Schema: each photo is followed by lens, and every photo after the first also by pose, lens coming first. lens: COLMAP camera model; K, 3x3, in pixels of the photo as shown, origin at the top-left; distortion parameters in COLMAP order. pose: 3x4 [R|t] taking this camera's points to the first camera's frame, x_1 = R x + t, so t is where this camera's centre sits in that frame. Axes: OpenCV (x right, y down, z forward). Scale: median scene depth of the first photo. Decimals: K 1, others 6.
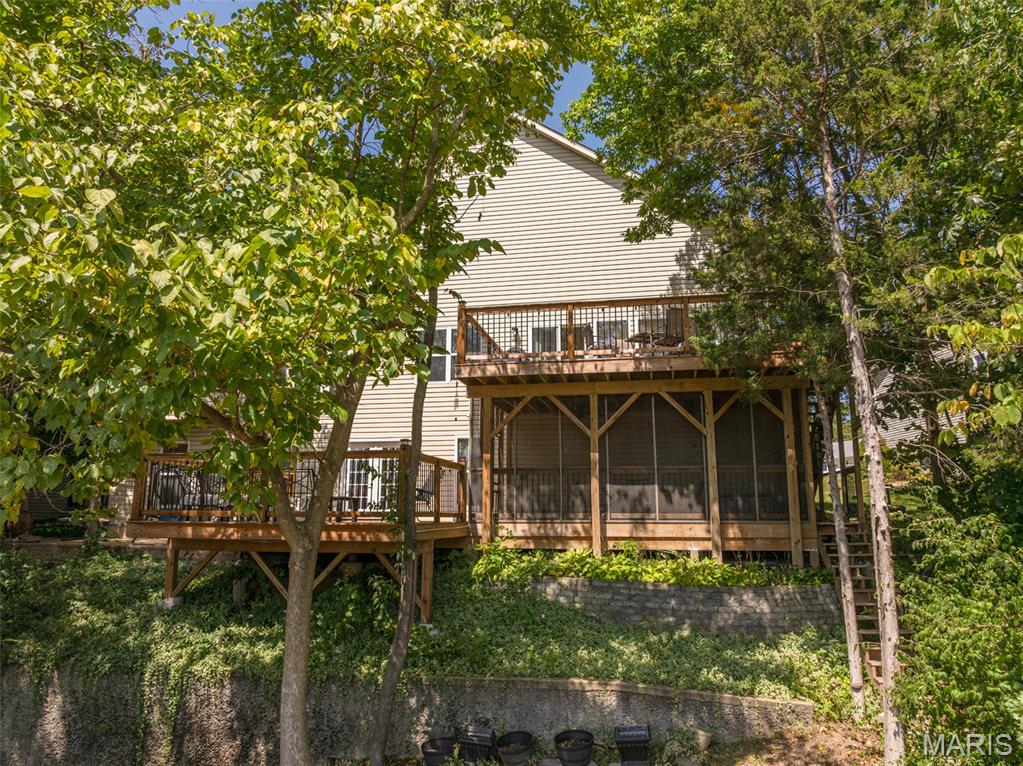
lens RADIAL K [[715.3, 0, 511.8], [0, 715.3, 382.9], [0, 0, 1]] dist [-0.056373, 0.018967]
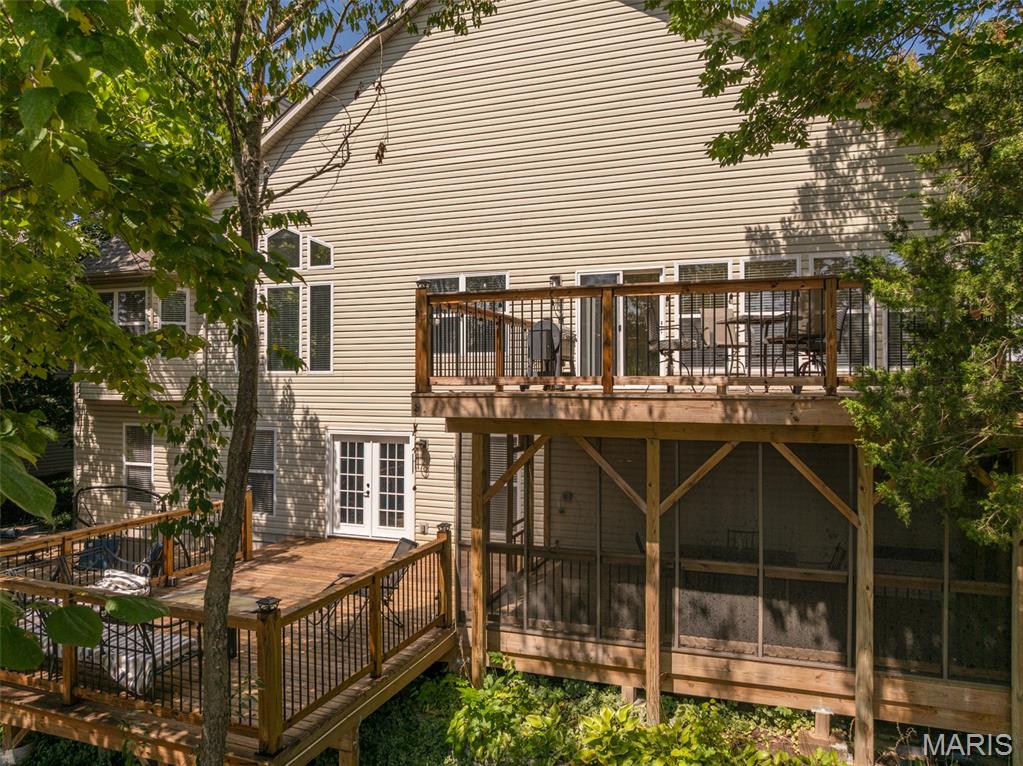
lens RADIAL K [[715.3, 0, 513.0], [0, 715.3, 383.0], [0, 0, 1]] dist [-0.056373, 0.018967]
pose [[0.987882, -0.002978, -0.155178, 0.095076], [0.032308, 0.981860, 0.186833, -0.141922], [0.151807, -0.189582, 0.970058, 0.445458]]
